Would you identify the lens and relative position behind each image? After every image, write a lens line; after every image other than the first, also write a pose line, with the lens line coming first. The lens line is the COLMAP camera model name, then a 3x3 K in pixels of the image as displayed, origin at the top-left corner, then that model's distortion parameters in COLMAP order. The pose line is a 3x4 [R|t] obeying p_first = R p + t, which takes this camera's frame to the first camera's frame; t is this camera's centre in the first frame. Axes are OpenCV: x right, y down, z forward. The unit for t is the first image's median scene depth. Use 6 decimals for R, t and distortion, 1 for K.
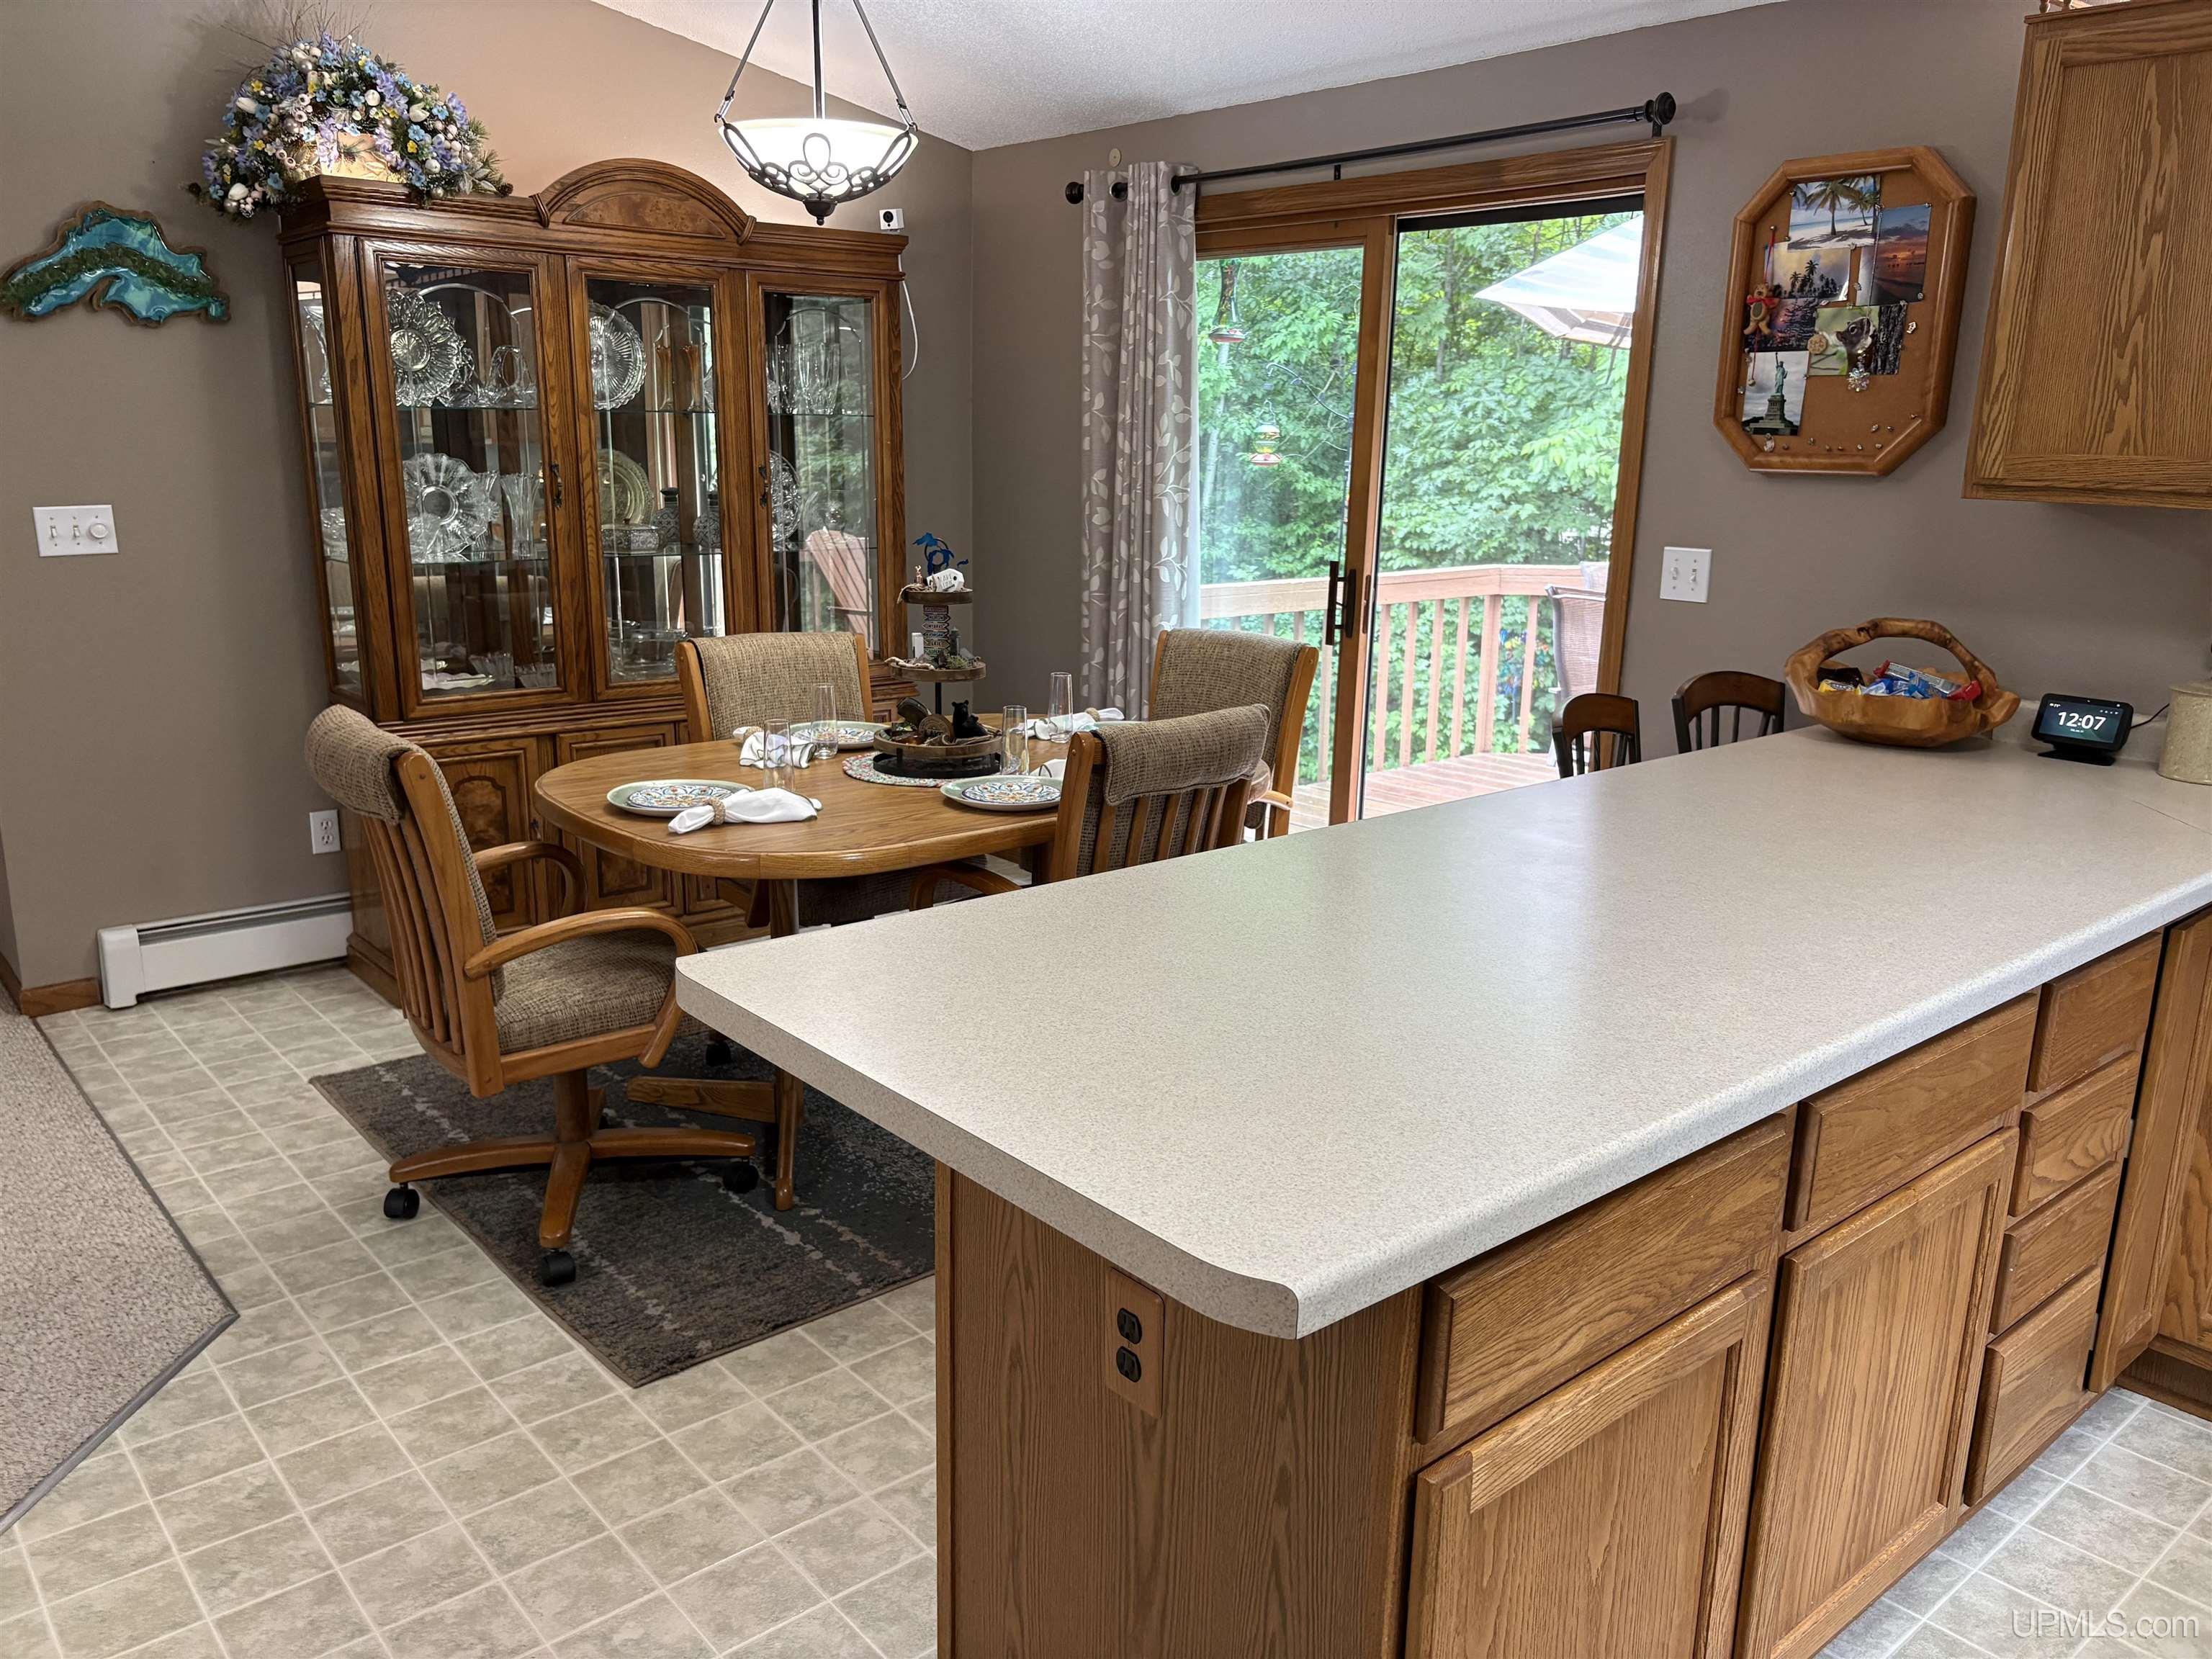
lens RADIAL K [[1683.8, 0, 1104.1], [0, 1683.8, 835.5], [0, 0, 1]] dist [0.040958, -0.050160]
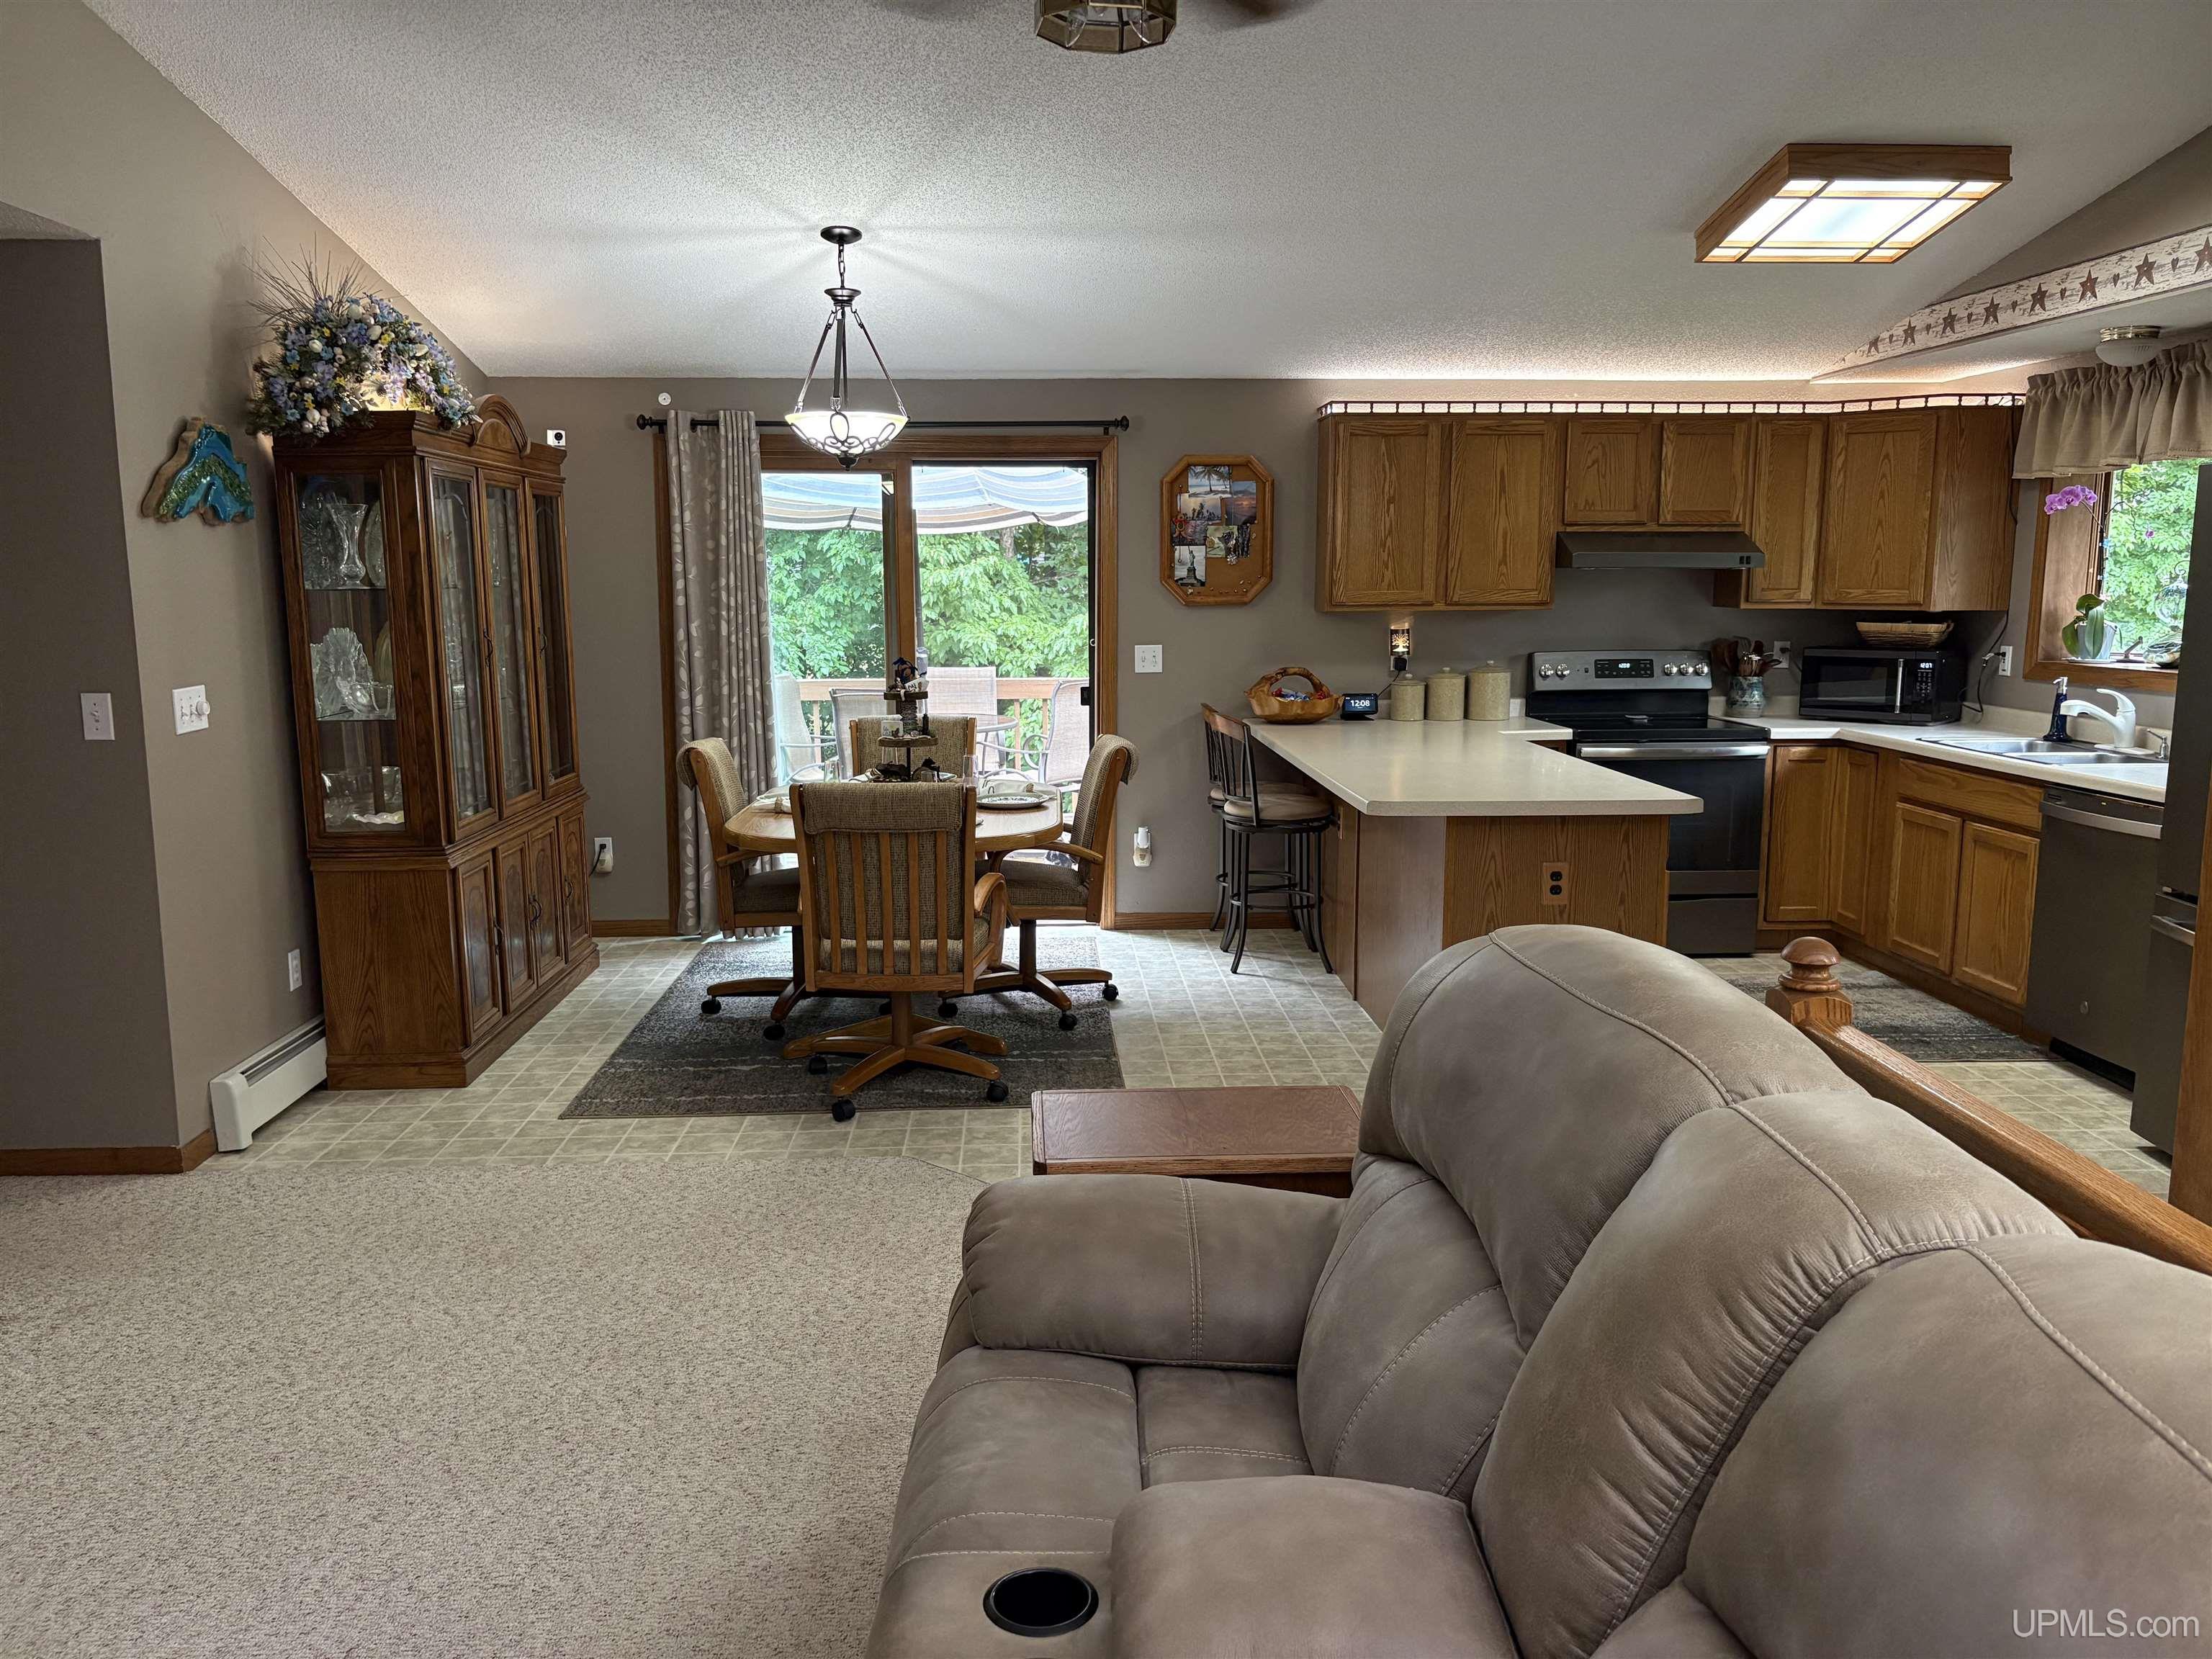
lens RADIAL K [[1683.8, 0, 1096.0], [0, 1683.8, 839.9], [0, 0, 1]] dist [0.040958, -0.050160]
pose [[0.616101, -0.141641, 0.774827, -1.287364], [0.202169, 0.979181, 0.018244, 0.000038], [-0.761280, 0.145405, 0.631910, -0.139378]]
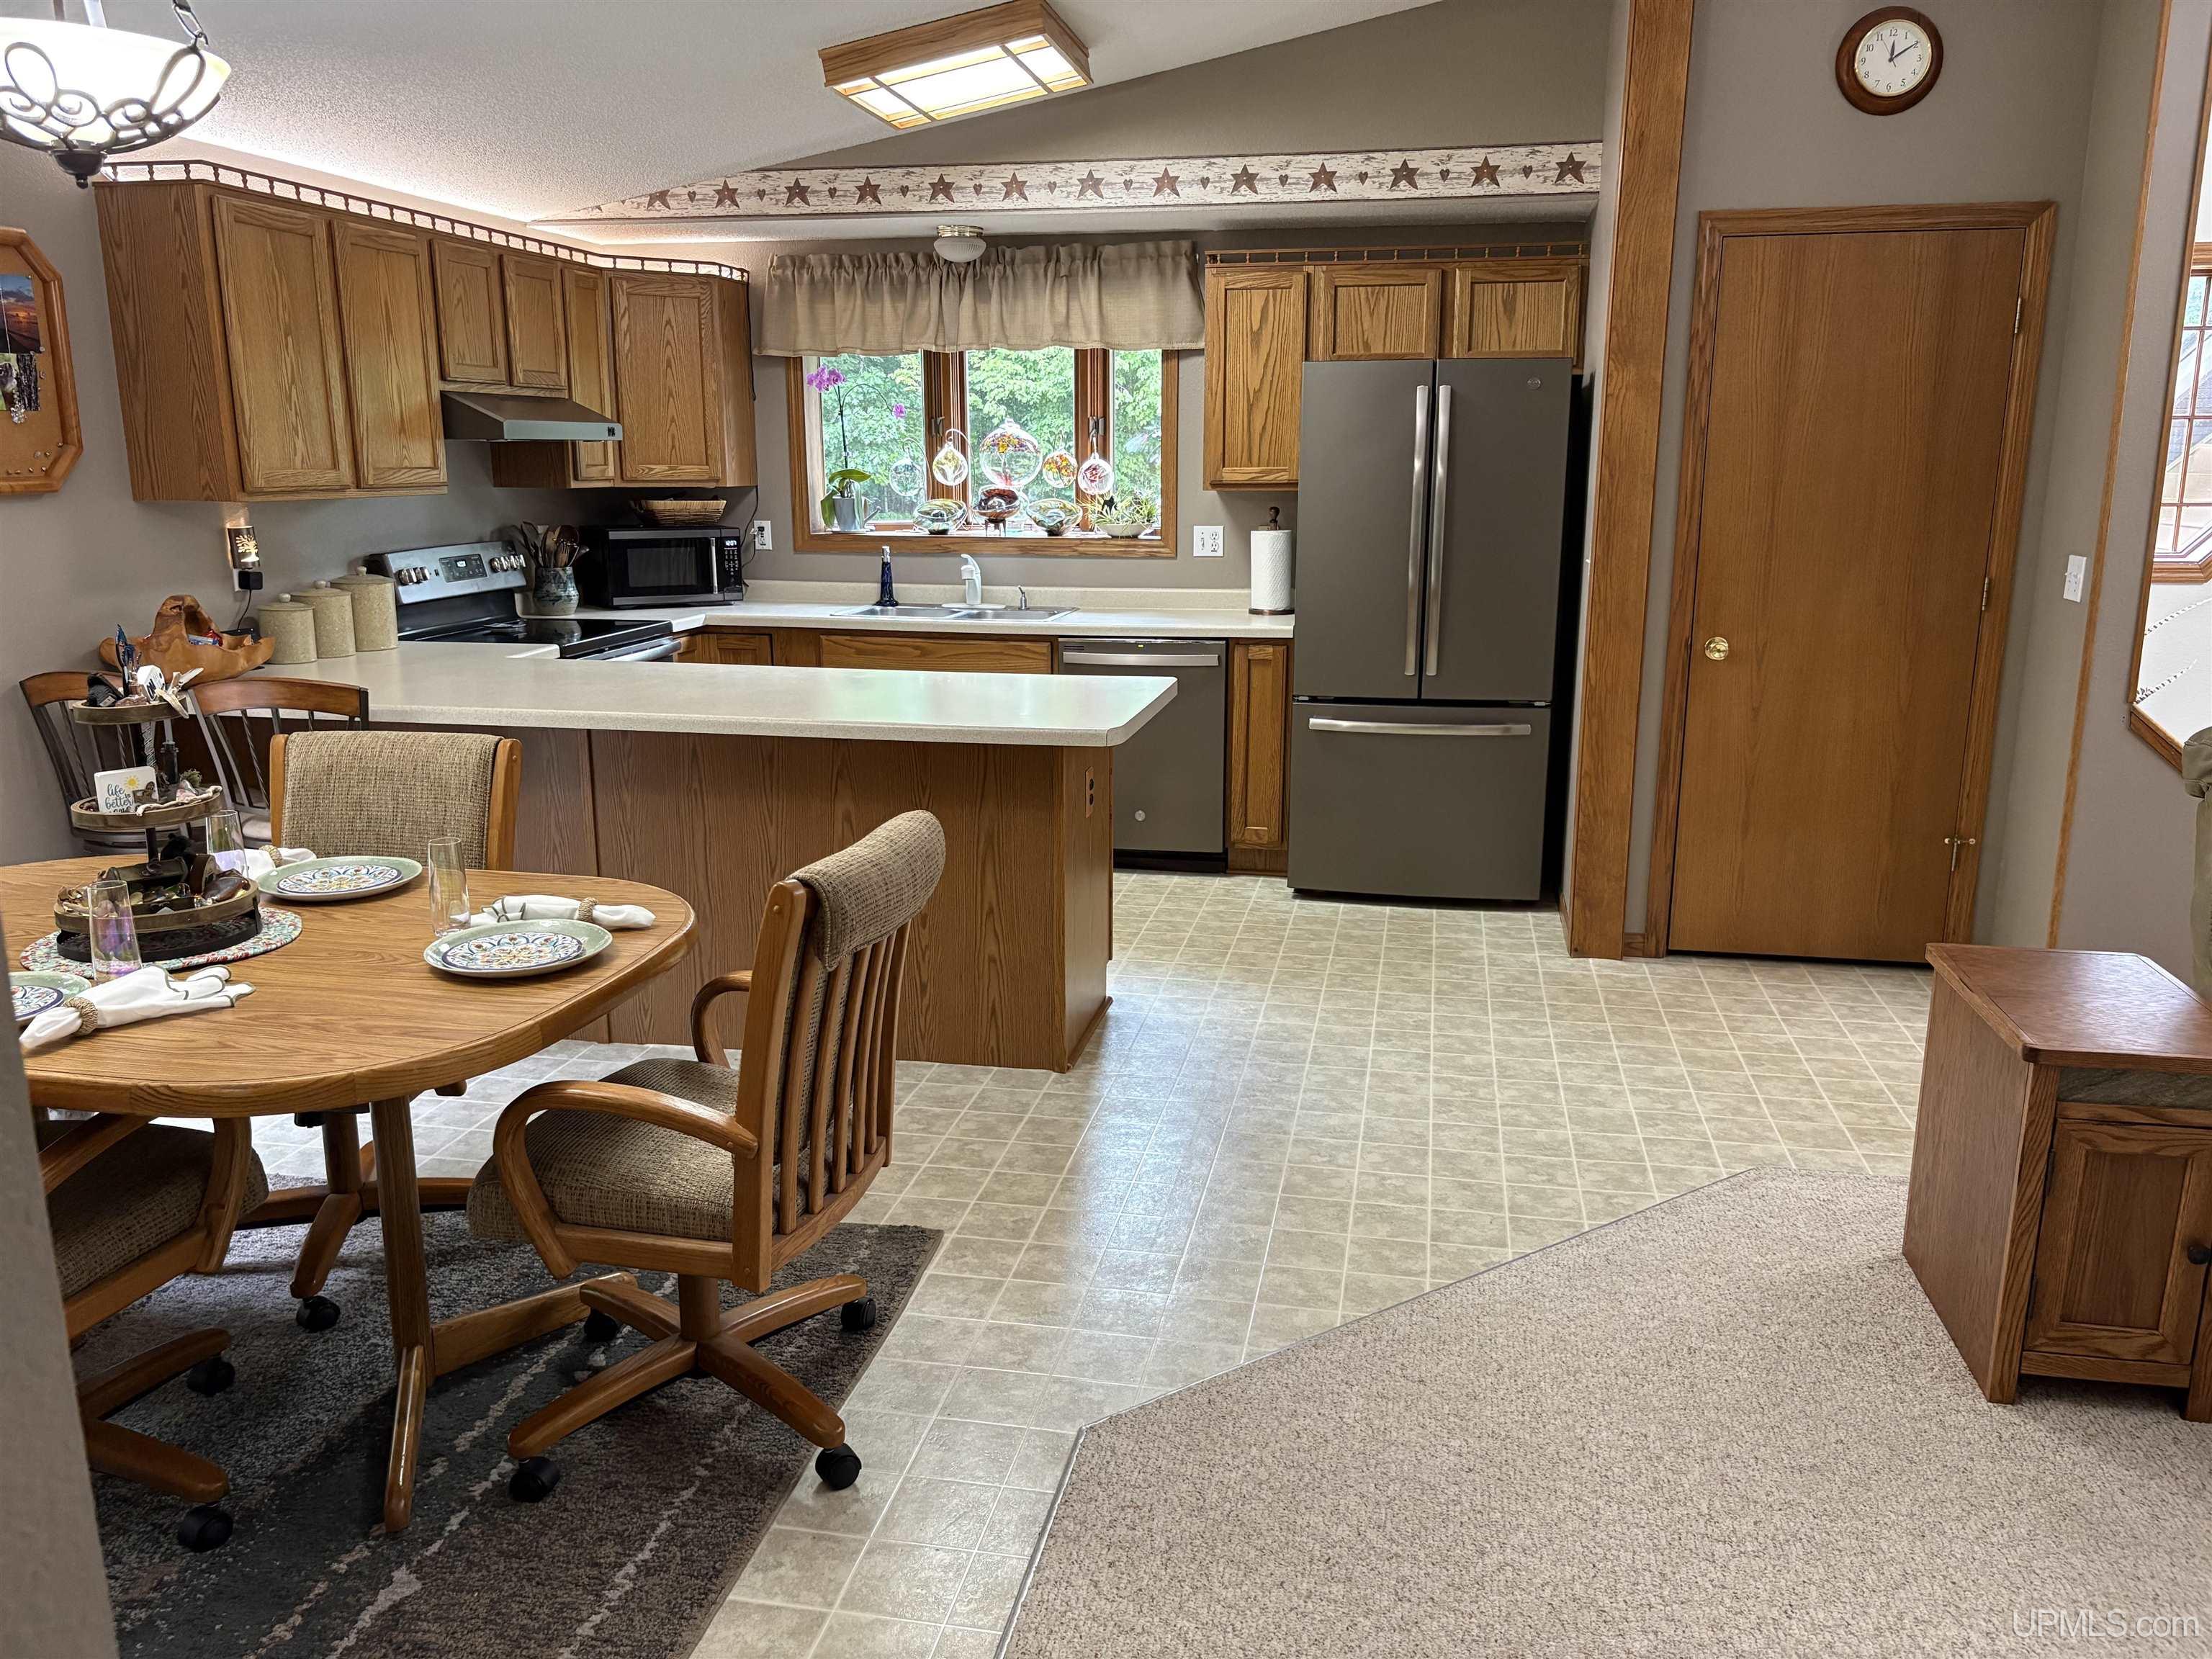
lens RADIAL K [[1683.8, 0, 1107.2], [0, 1683.8, 826.8], [0, 0, 1]] dist [0.040958, -0.050160]
pose [[-0.624269, -0.188595, 0.758103, -0.966072], [0.176648, 0.911209, 0.372147, -0.295138], [-0.760975, 0.366238, -0.535524, 1.084332]]
